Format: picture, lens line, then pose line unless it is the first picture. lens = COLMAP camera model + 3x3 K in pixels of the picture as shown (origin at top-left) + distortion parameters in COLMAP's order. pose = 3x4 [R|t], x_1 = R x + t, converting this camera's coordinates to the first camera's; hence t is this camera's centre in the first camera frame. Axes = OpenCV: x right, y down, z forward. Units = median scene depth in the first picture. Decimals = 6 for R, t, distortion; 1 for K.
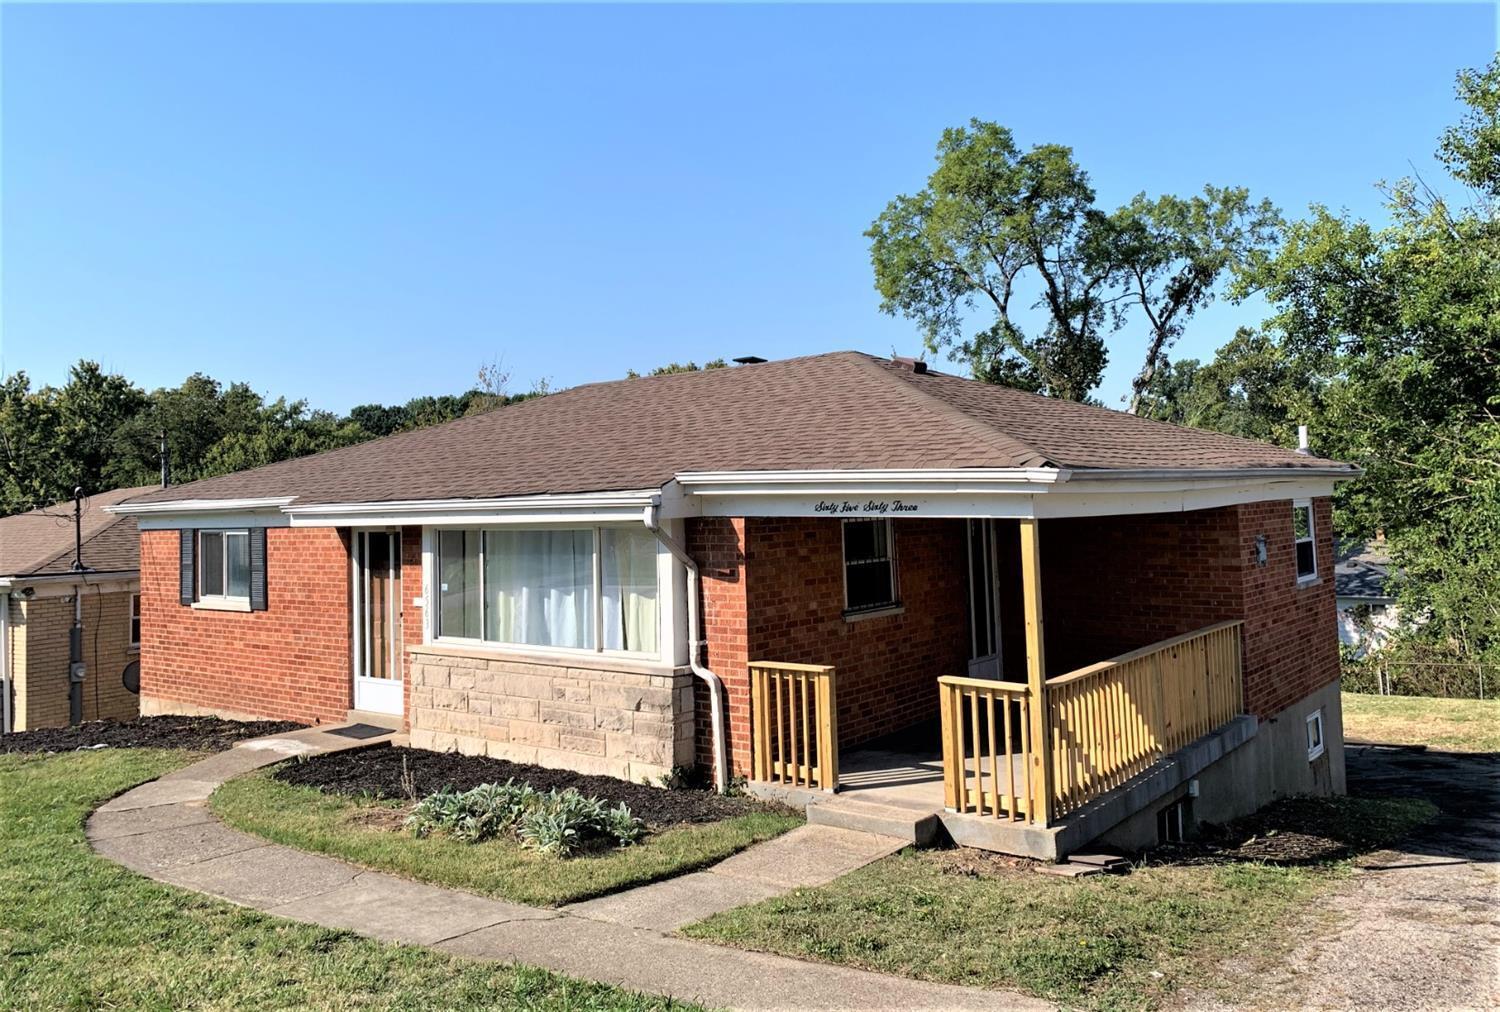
lens RADIAL K [[1138.8, 0, 750.0], [0, 1138.8, 506.0], [0, 0, 1]] dist [-0.000927, -0.000347]
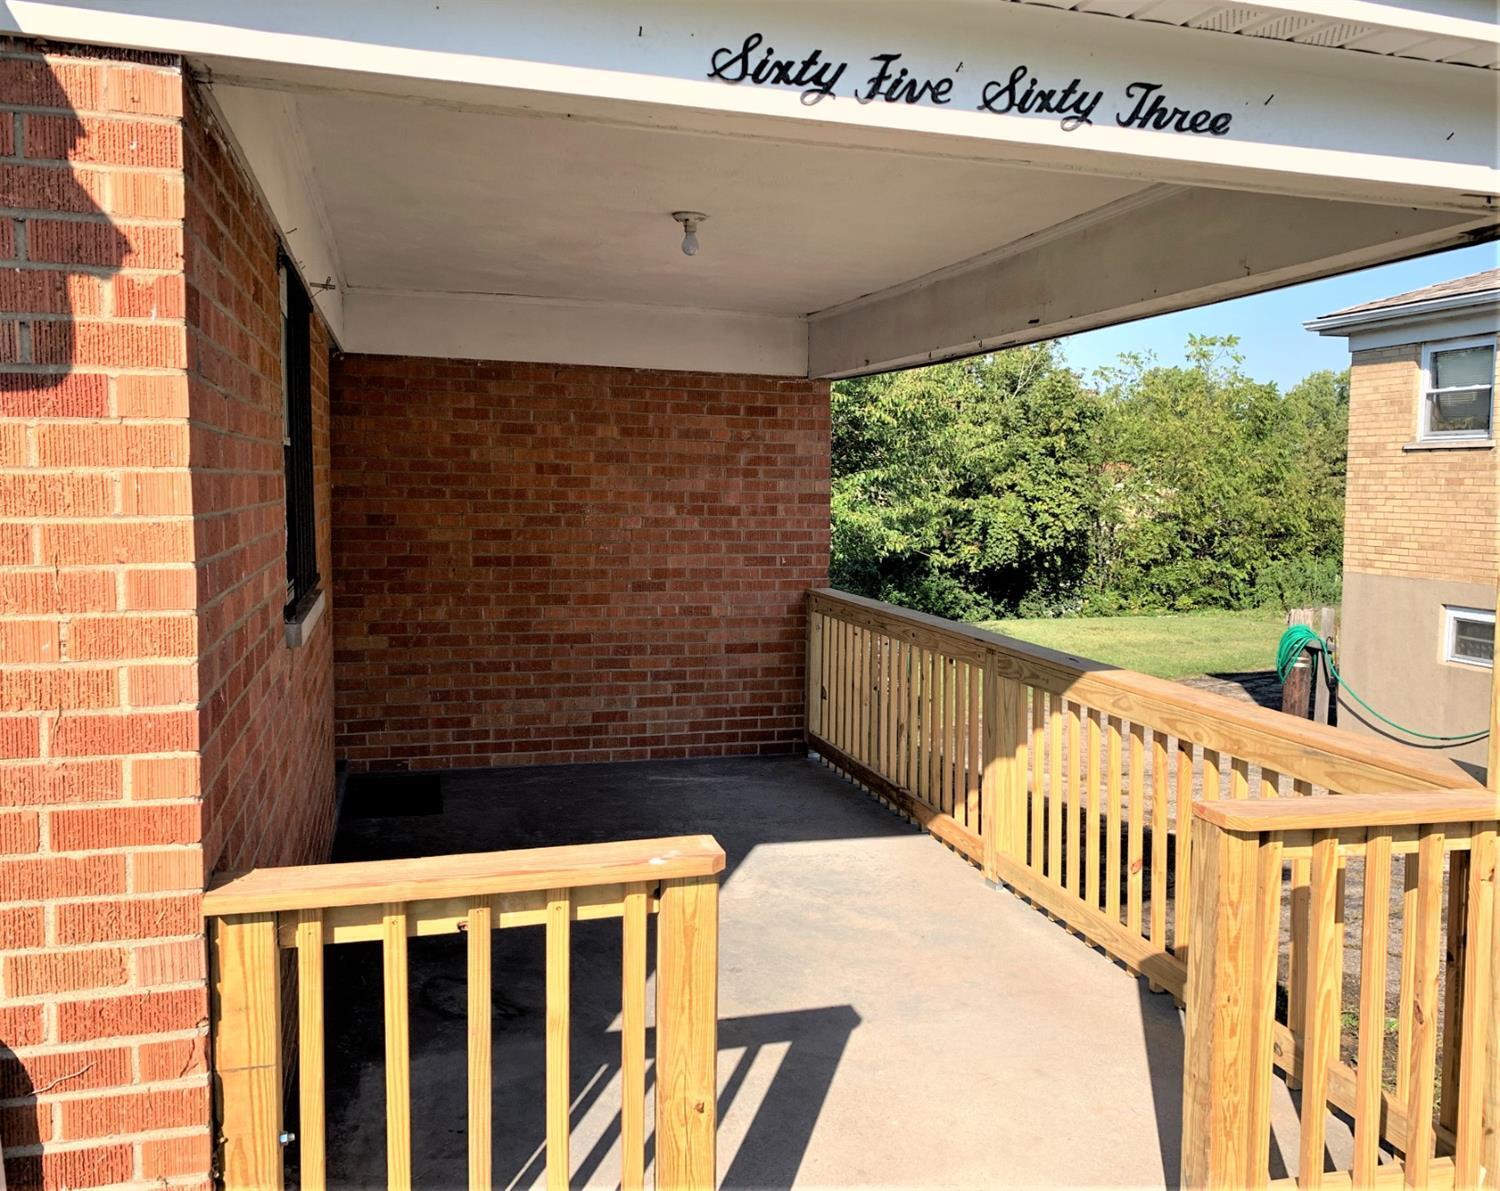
lens RADIAL K [[1223.6, 0, 750.0], [0, 1223.6, 595.5], [0, 0, 1]] dist [0.001417, 0.000738]
pose [[0.585873, -0.043323, 0.809244, -0.085639], [-0.026069, 0.997046, 0.072250, 0.059132], [-0.809983, -0.063425, 0.583013, 0.660406]]
